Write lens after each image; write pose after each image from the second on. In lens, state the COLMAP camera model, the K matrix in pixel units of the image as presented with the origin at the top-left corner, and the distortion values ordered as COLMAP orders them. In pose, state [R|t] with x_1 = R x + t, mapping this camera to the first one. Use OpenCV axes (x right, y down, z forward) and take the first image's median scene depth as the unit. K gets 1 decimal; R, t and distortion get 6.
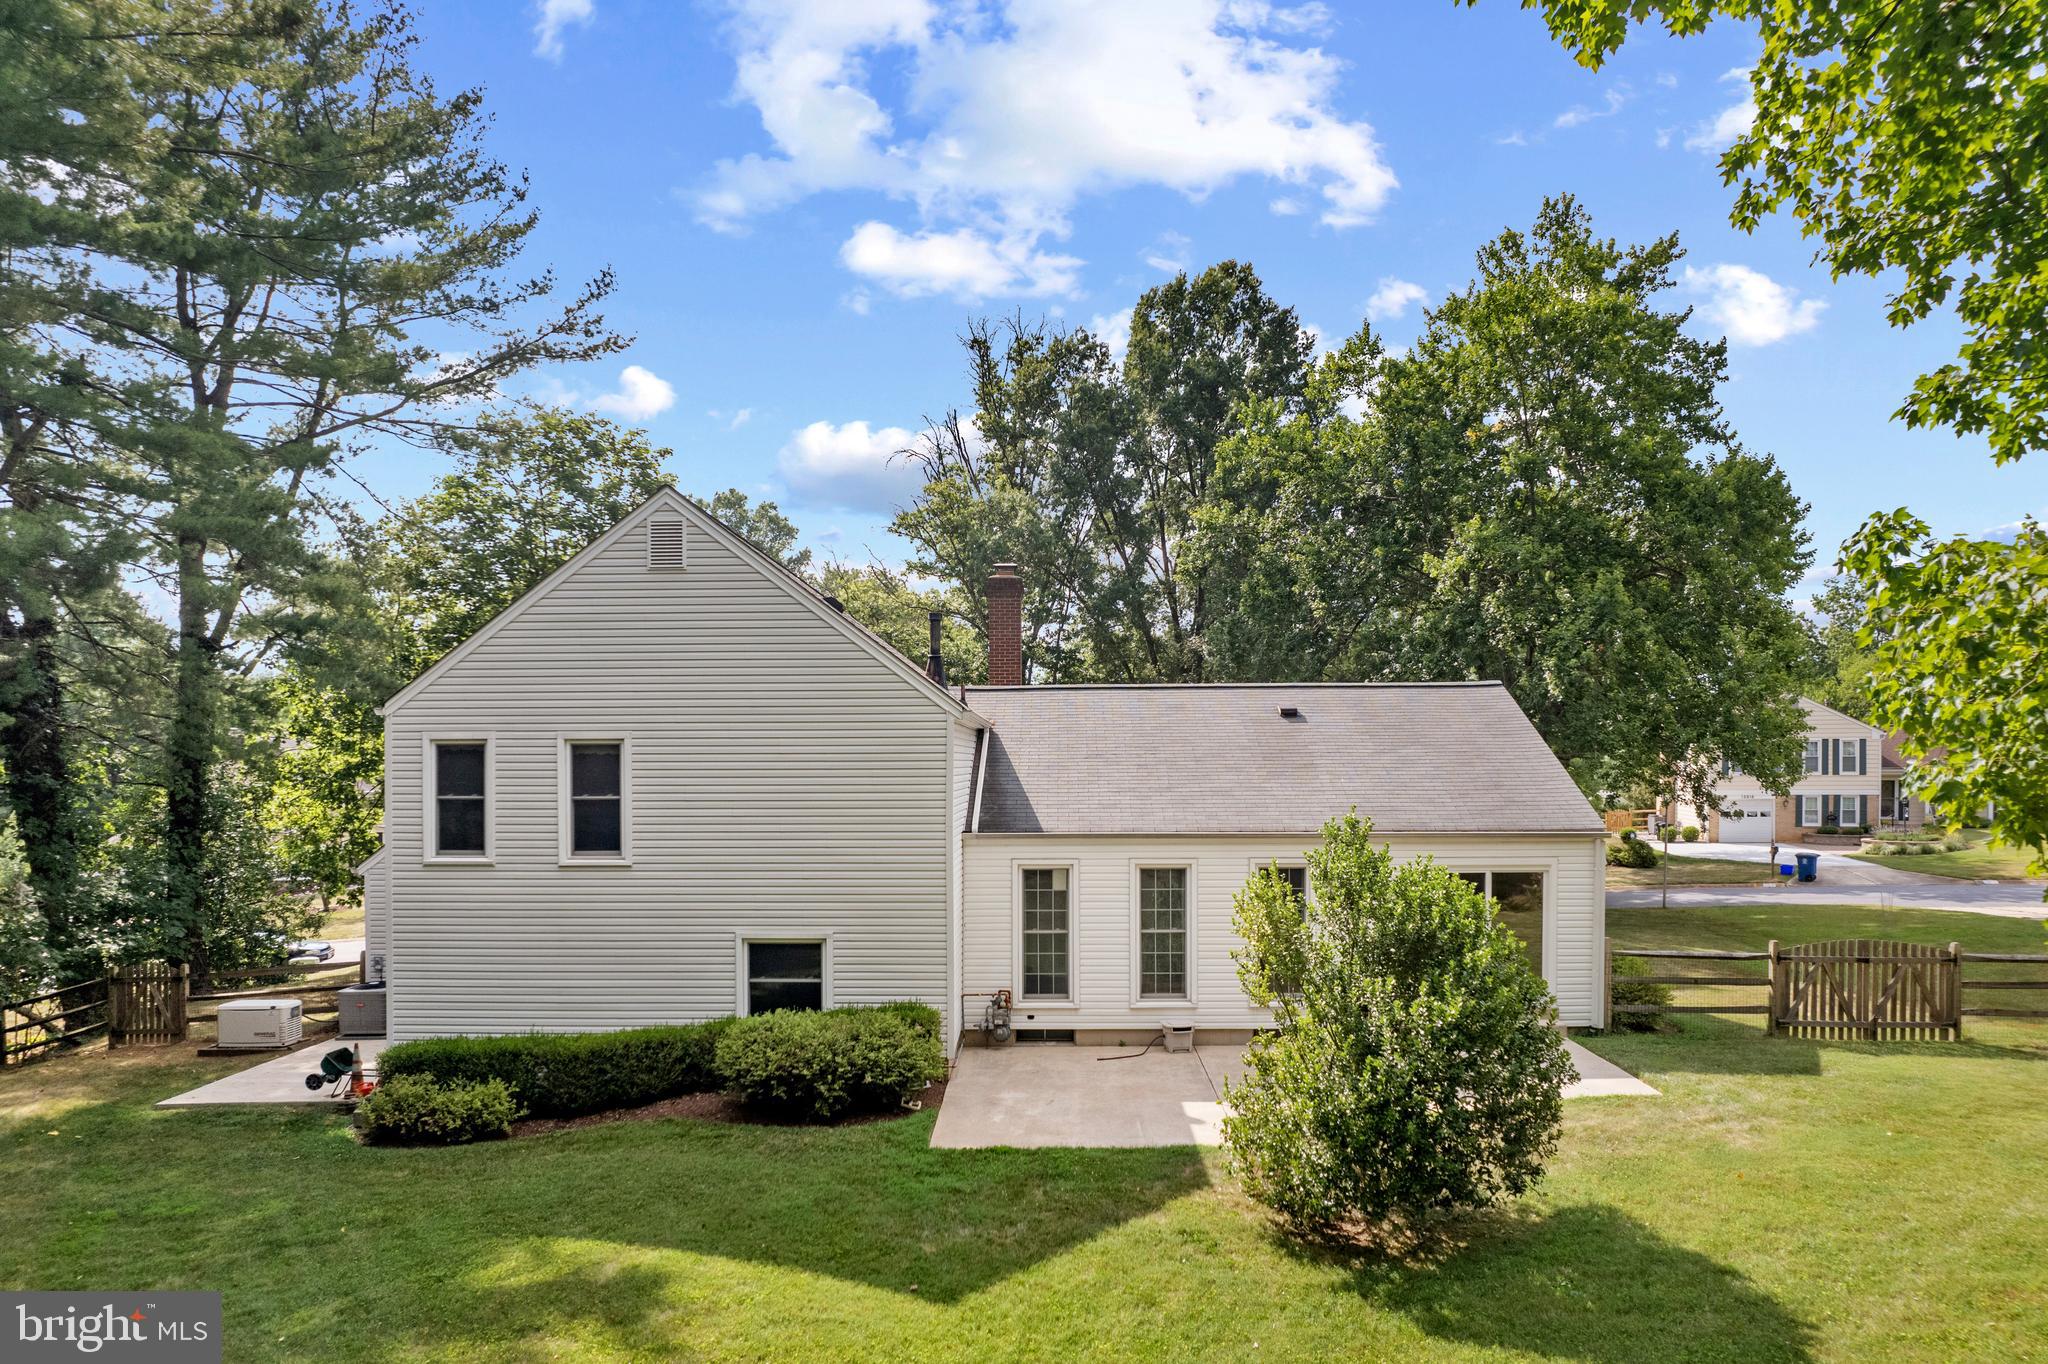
lens RADIAL K [[1280.6, 0, 1033.8], [0, 1280.6, 695.5], [0, 0, 1]] dist [-0.064950, 0.048277]
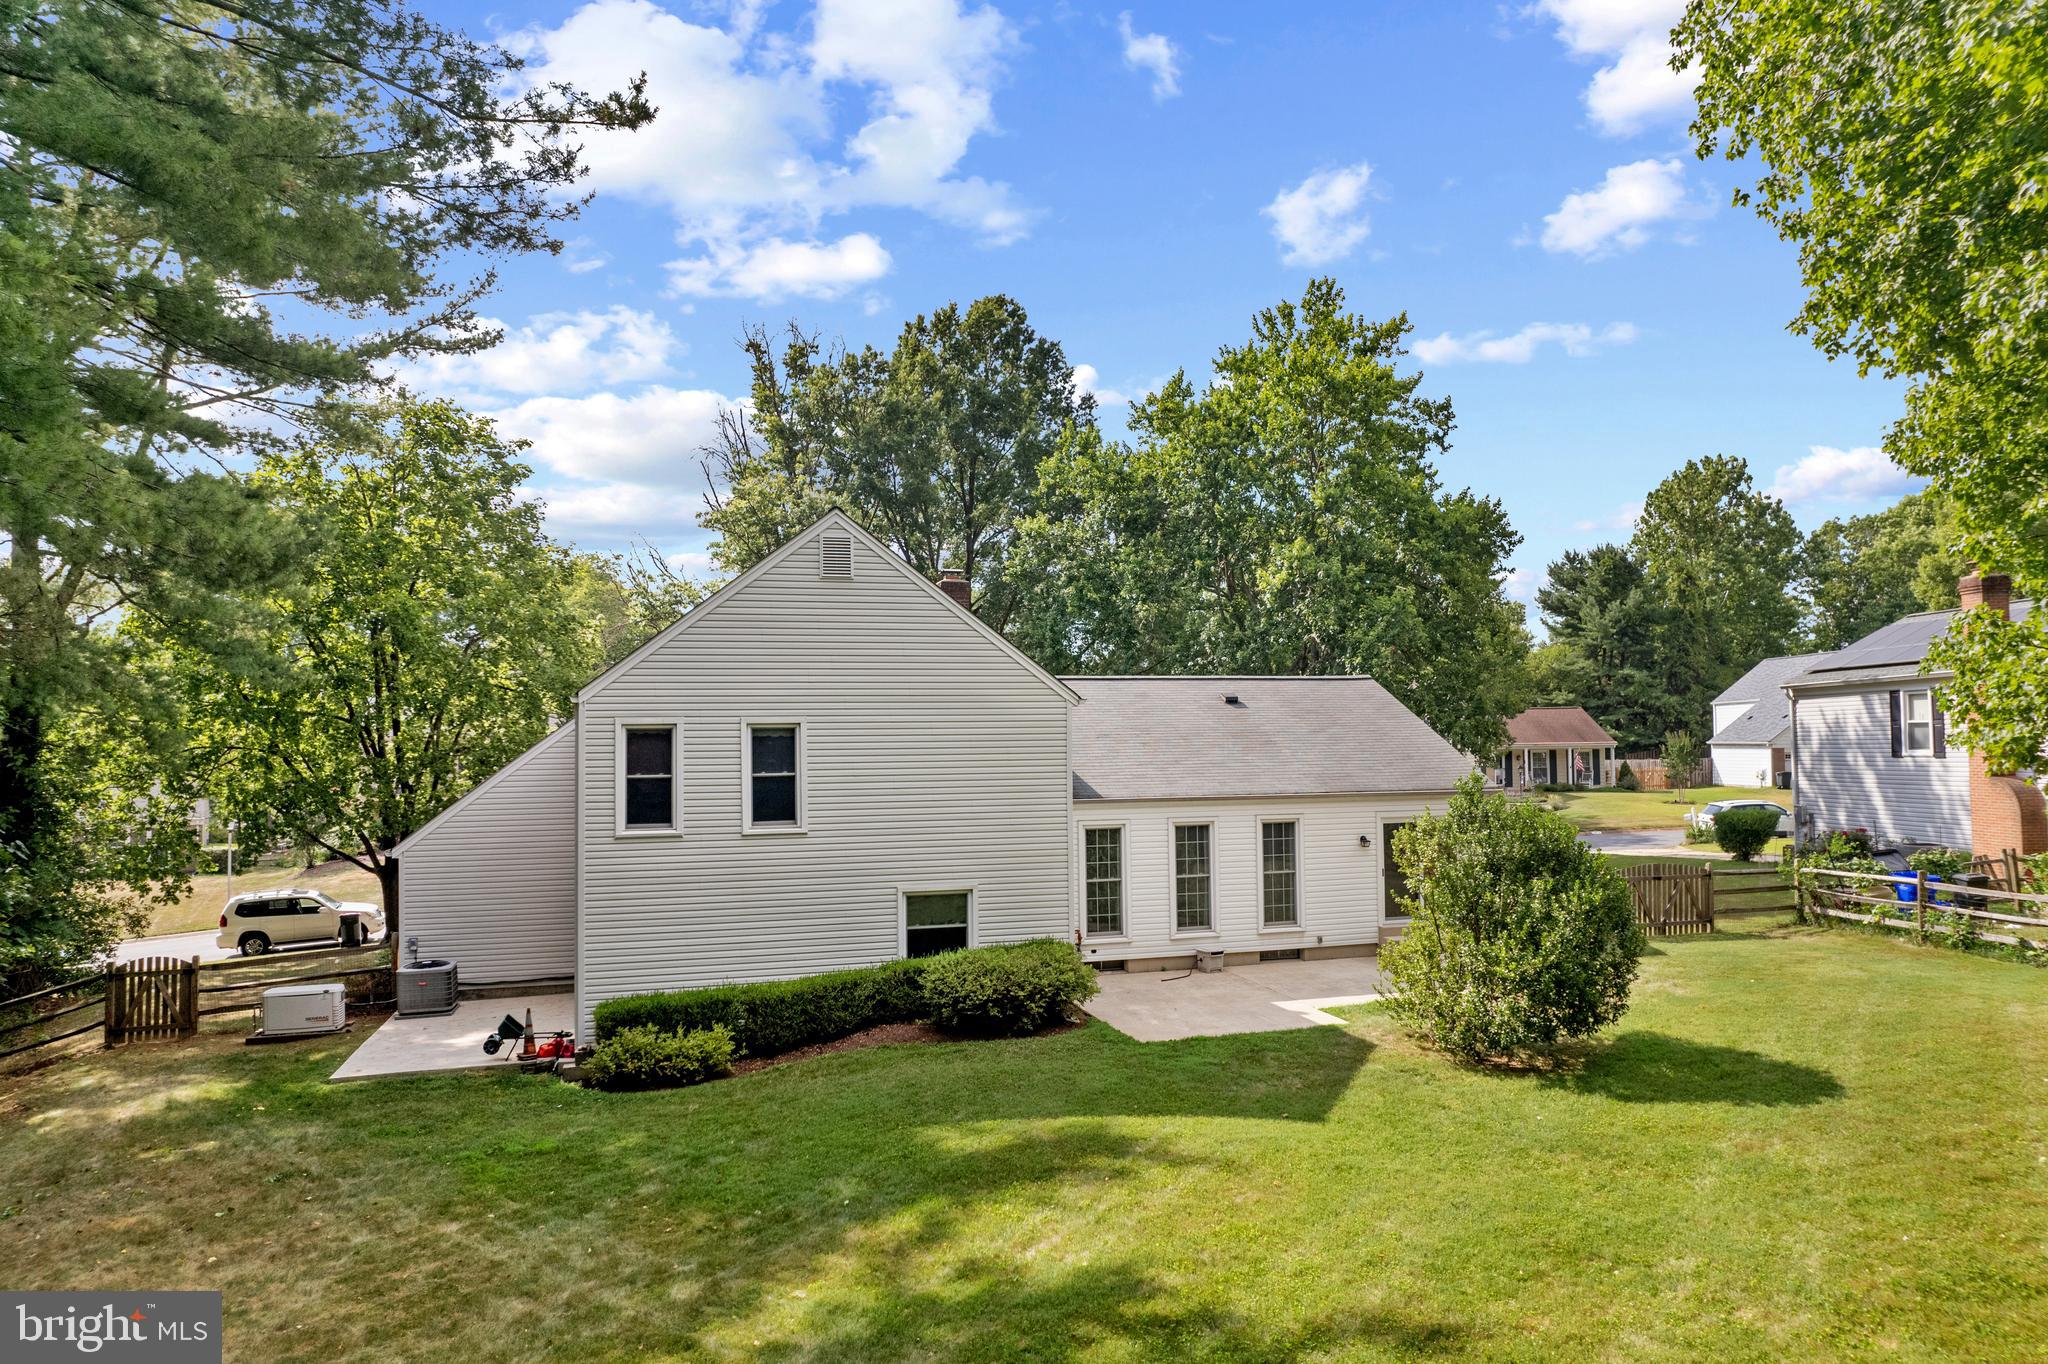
lens RADIAL K [[1320.2, 0, 895.7], [0, 1320.2, 602.9], [0, 0, 1]] dist [-0.001921, -0.081292]
pose [[0.964632, 0.020266, 0.262819, -0.553461], [-0.005126, 0.998294, -0.058162, -0.005562], [-0.263549, 0.054758, 0.963090, -0.190103]]
